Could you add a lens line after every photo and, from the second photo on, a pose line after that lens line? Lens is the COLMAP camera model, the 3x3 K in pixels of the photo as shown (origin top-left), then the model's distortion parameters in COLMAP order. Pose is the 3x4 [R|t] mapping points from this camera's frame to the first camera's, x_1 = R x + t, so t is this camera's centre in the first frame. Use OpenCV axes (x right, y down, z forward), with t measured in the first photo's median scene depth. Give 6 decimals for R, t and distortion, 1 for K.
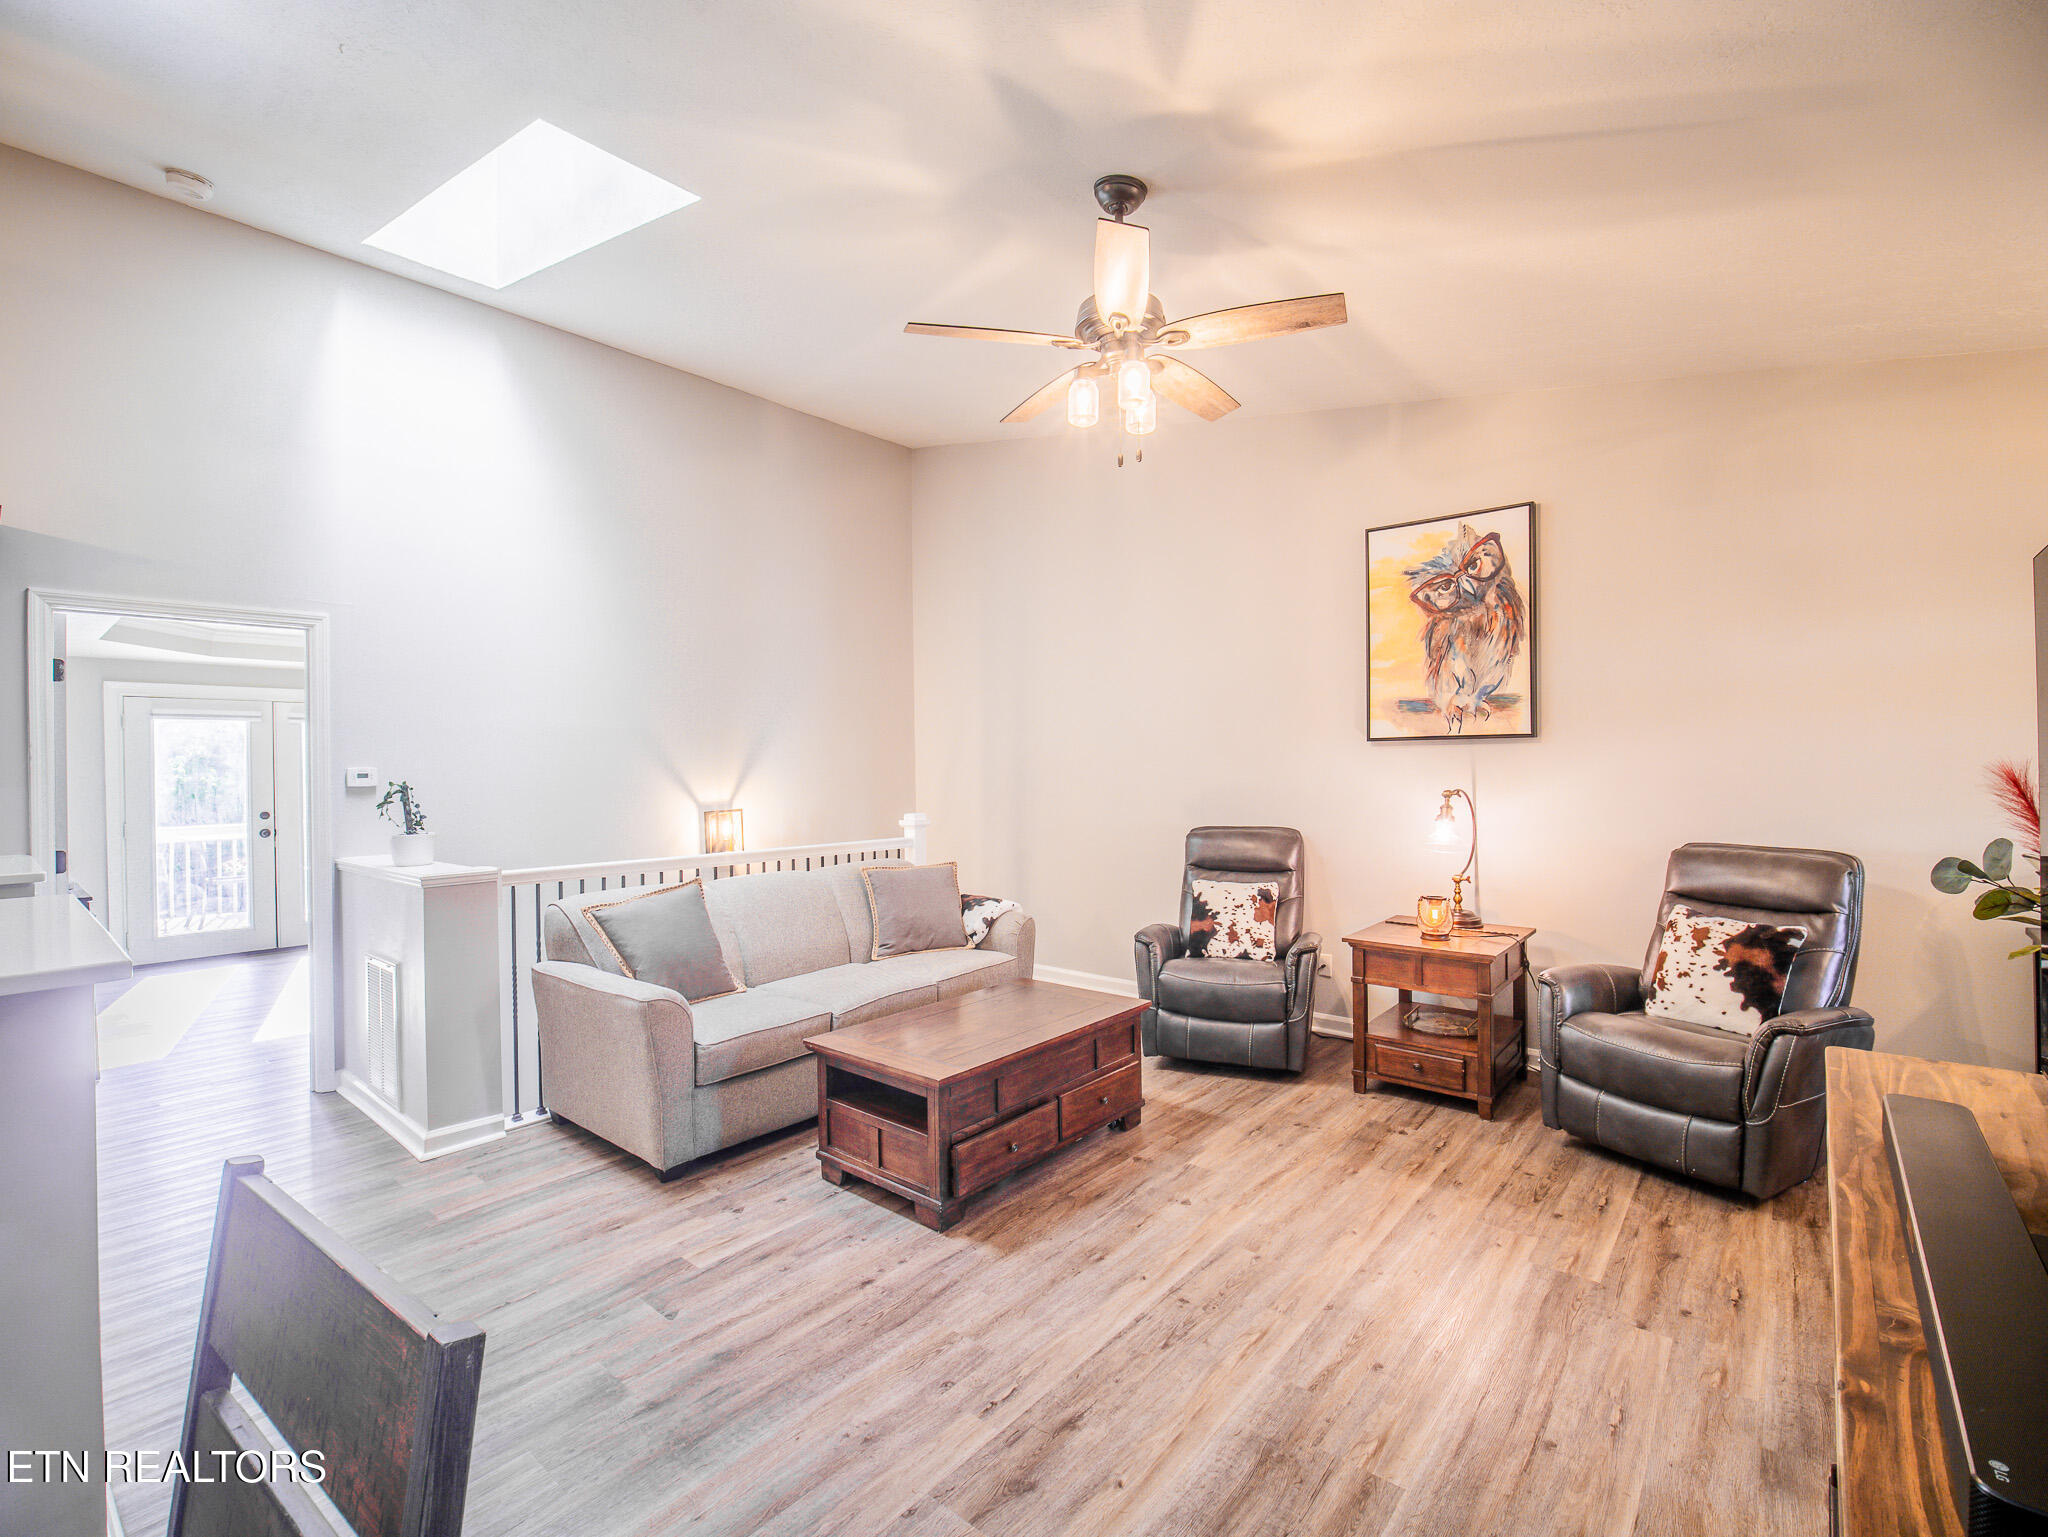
lens RADIAL K [[922.8, 0, 1020.0], [0, 922.8, 768.2], [0, 0, 1]] dist [-0.018902, 0.000060]
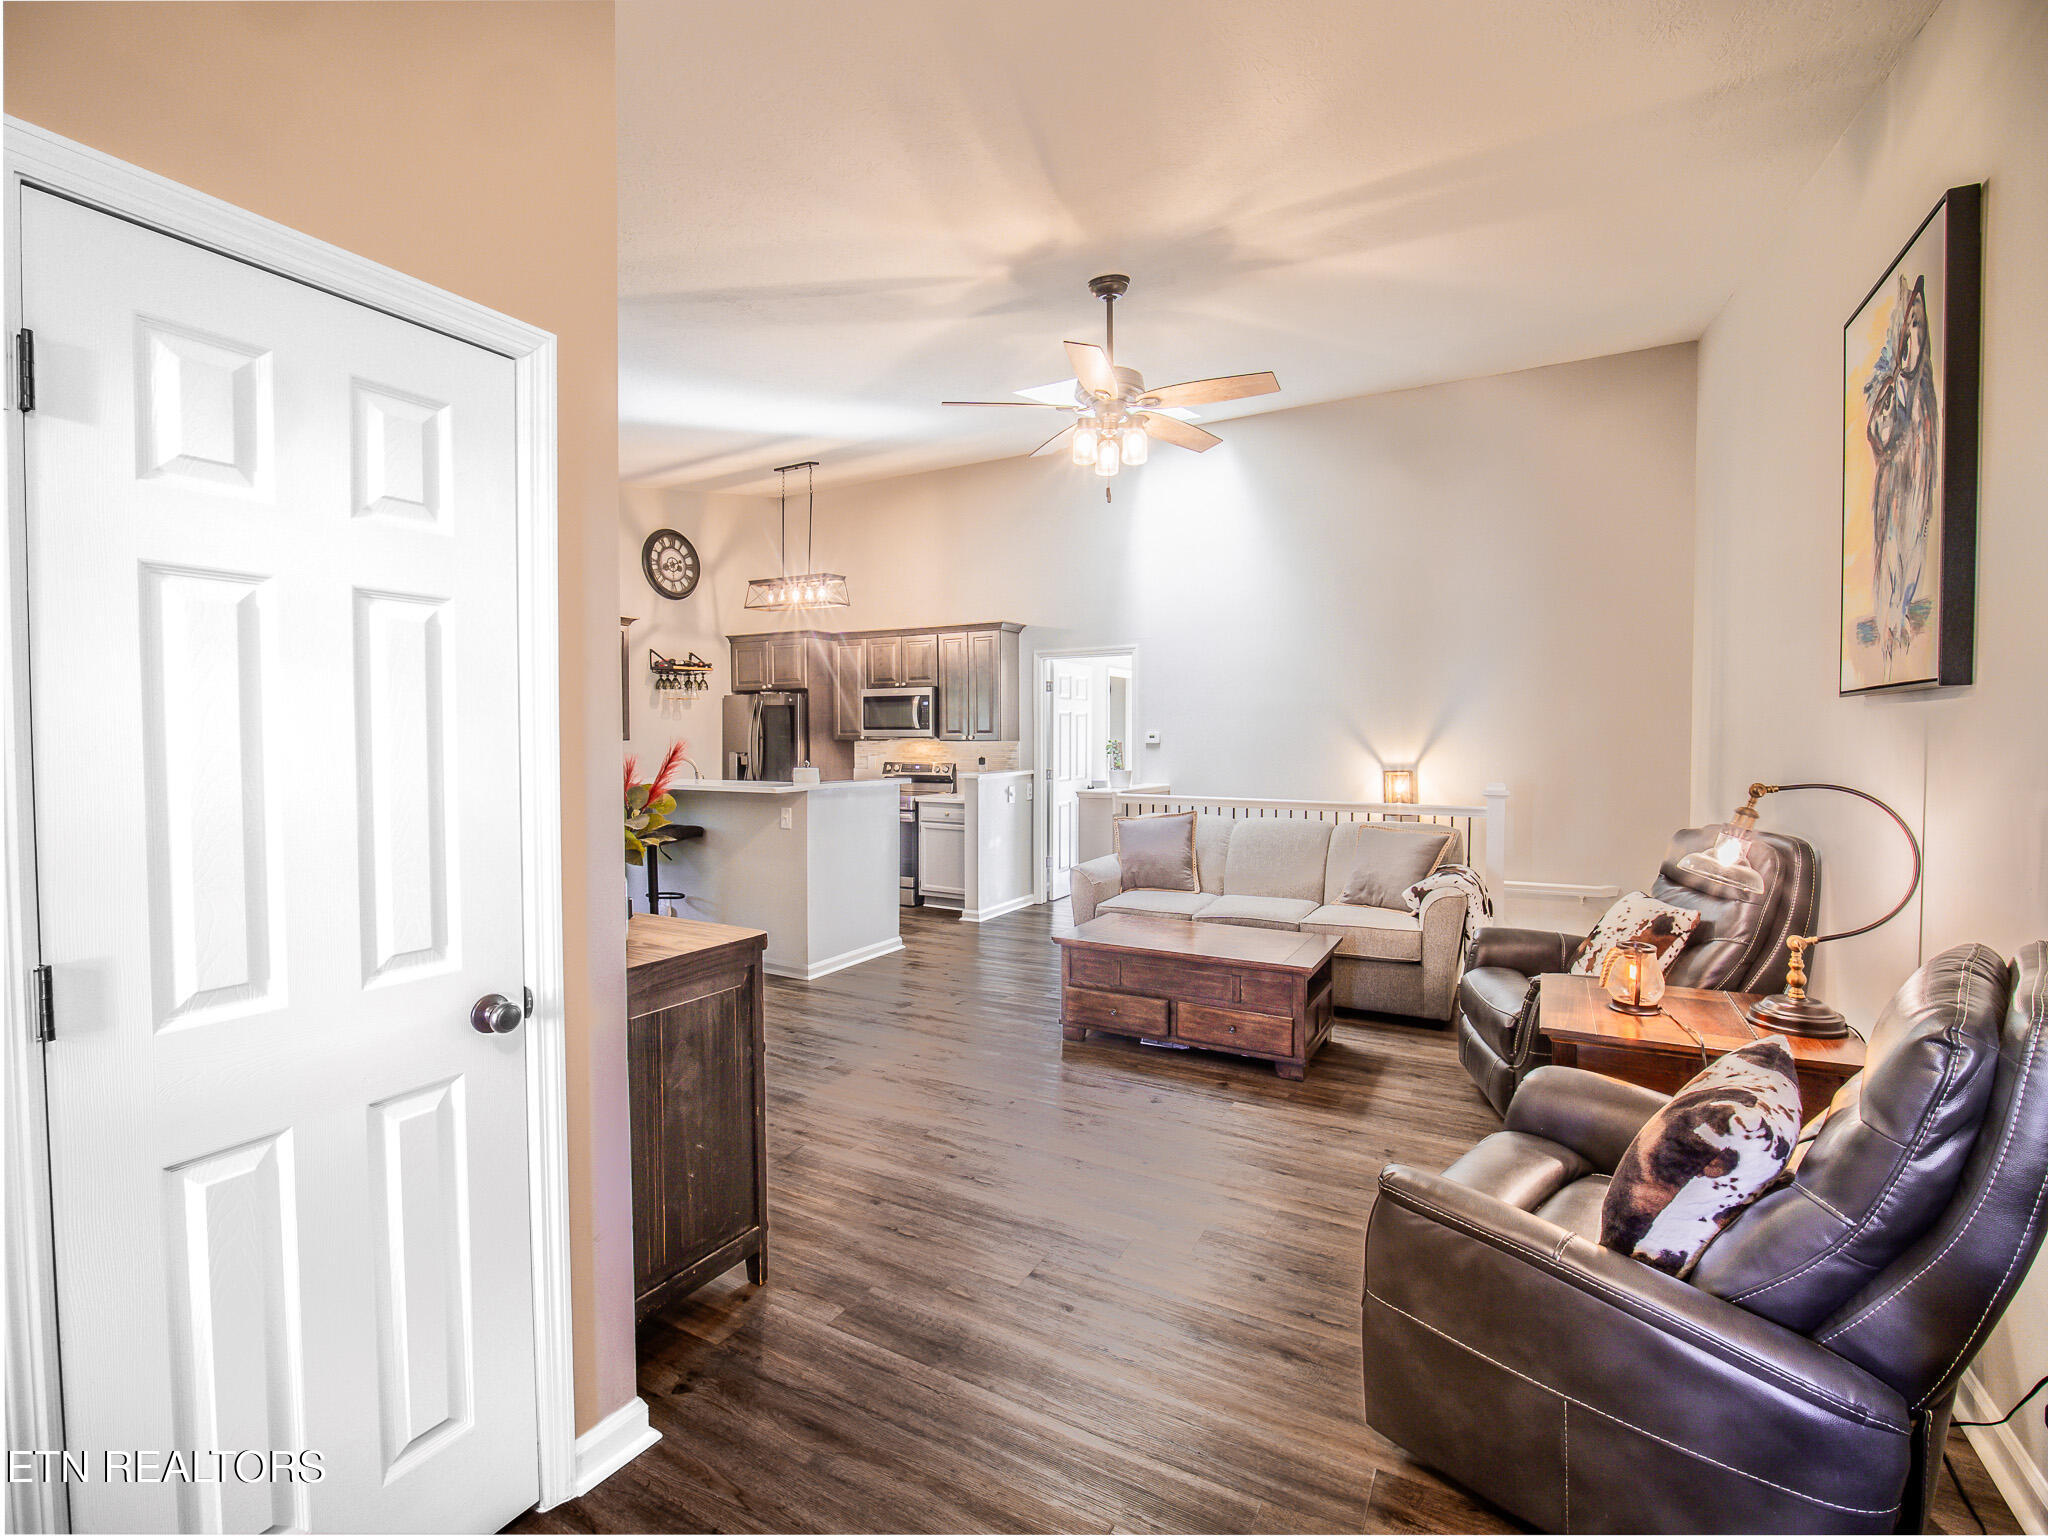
lens RADIAL K [[922.8, 0, 1020.0], [0, 922.8, 768.2], [0, 0, 1]] dist [-0.018902, 0.000060]
pose [[0.186334, 0.045206, -0.981446, 0.929324], [-0.003457, 0.998965, 0.045357, -0.010255], [0.982480, -0.005058, 0.186297, 0.431896]]
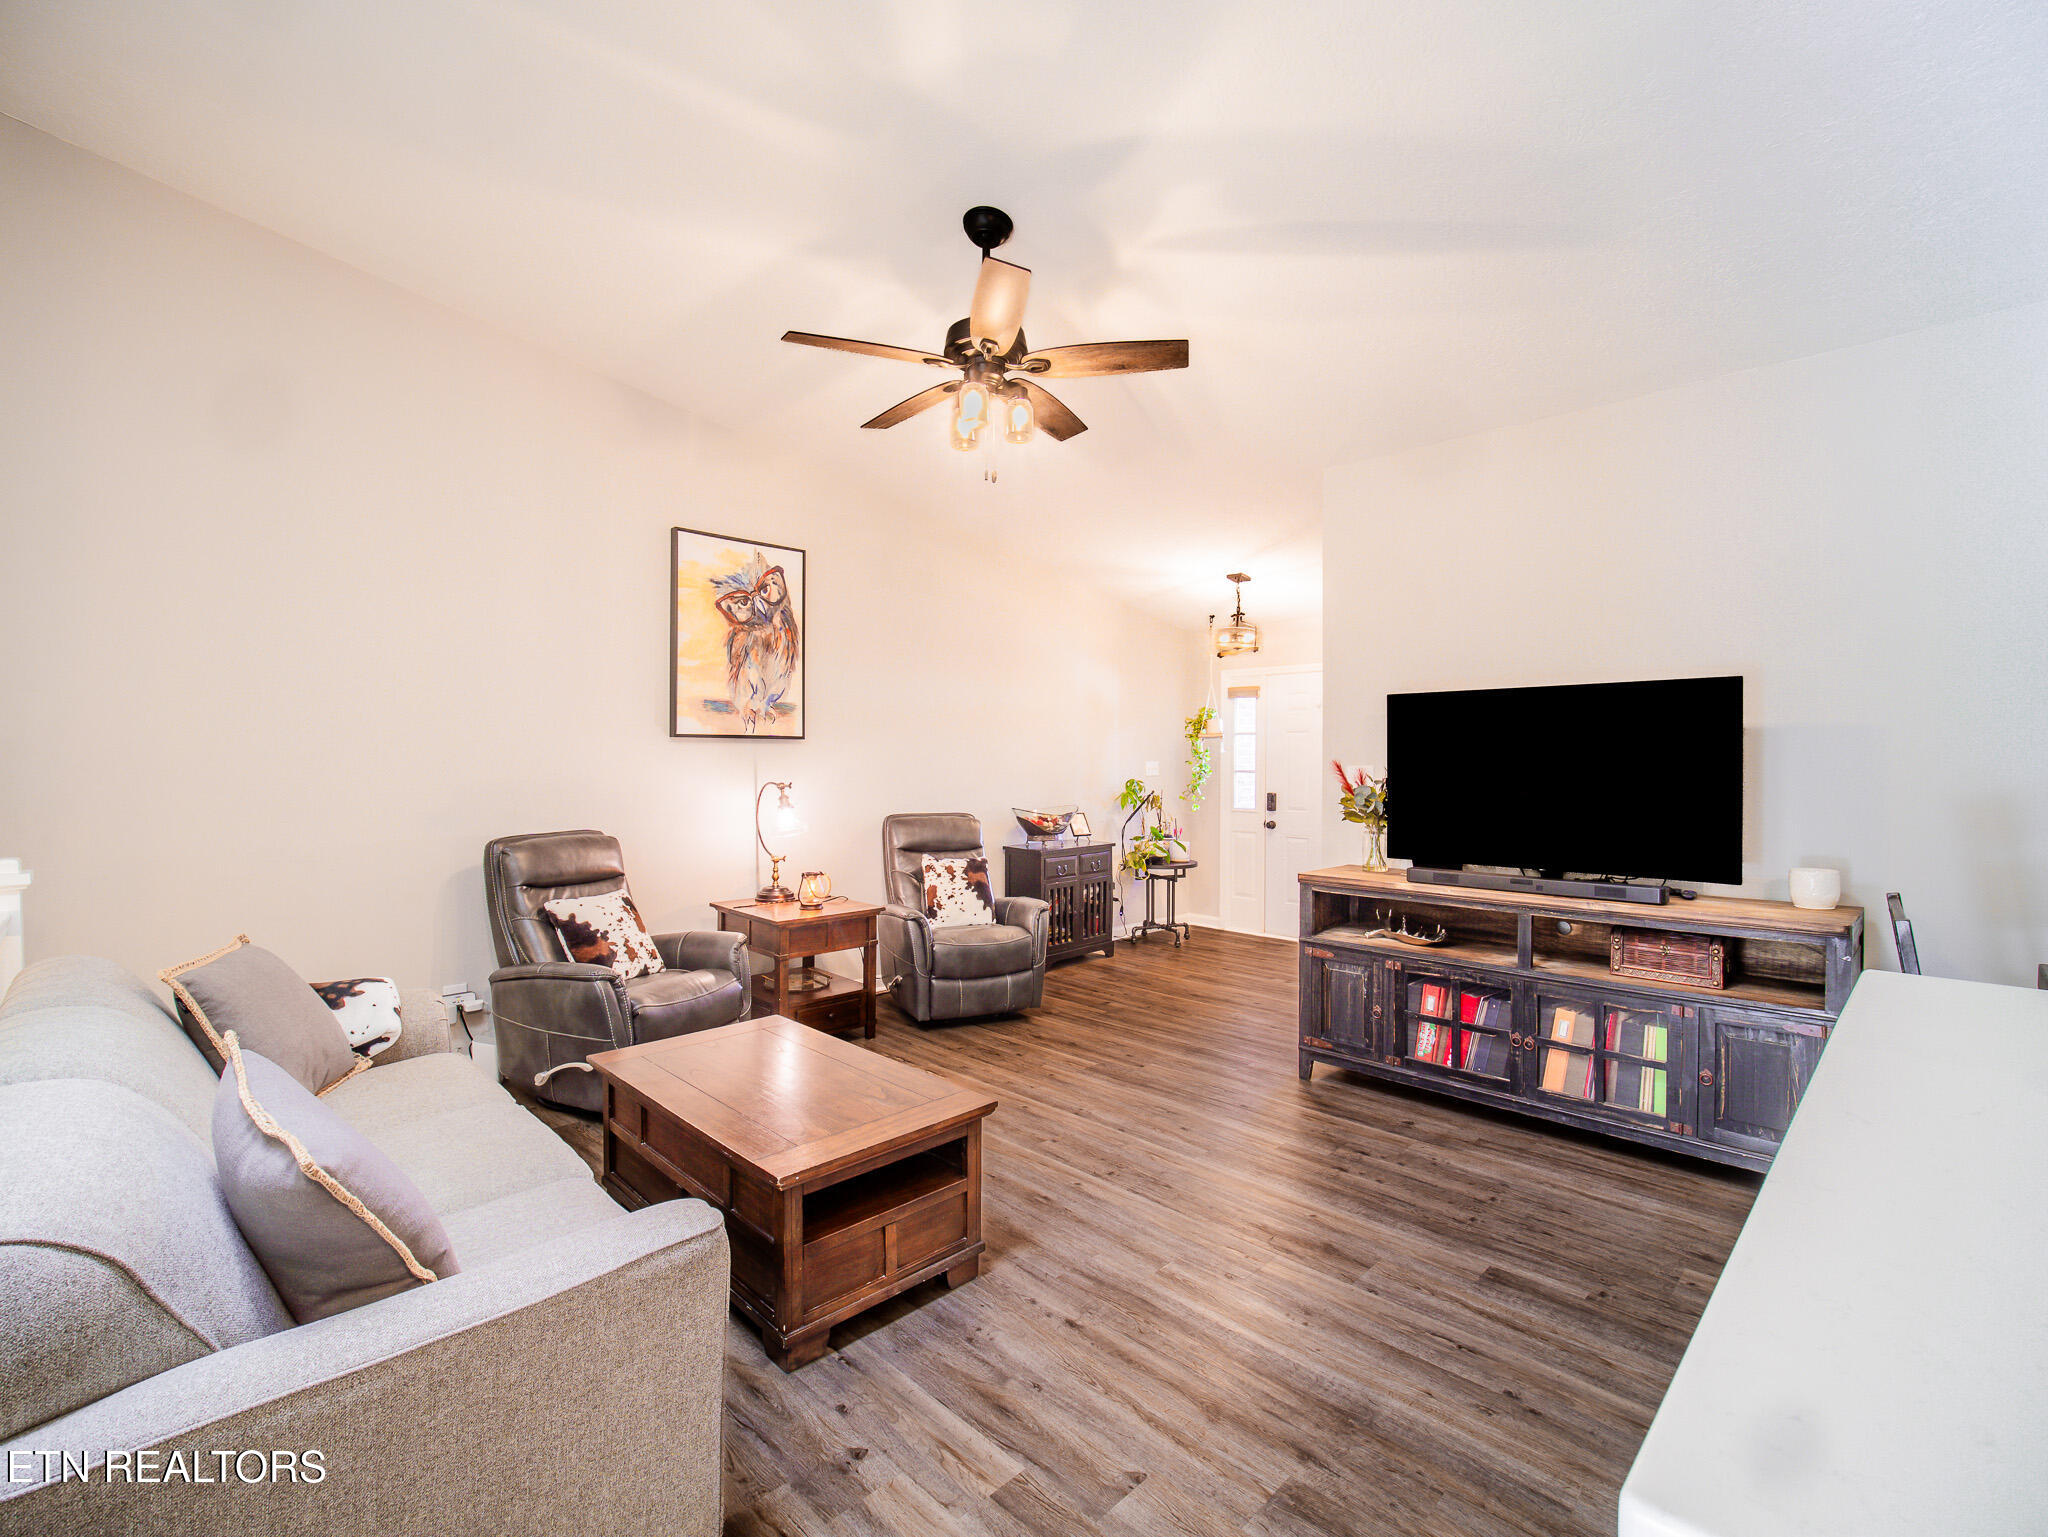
lens RADIAL K [[922.8, 0, 1020.0], [0, 922.8, 768.2], [0, 0, 1]] dist [-0.018902, 0.000060]
pose [[0.091424, 0.000038, 0.995812, -0.653652], [0.002393, 0.999997, -0.000258, 0.006485], [-0.995809, 0.002406, 0.091424, 0.587056]]
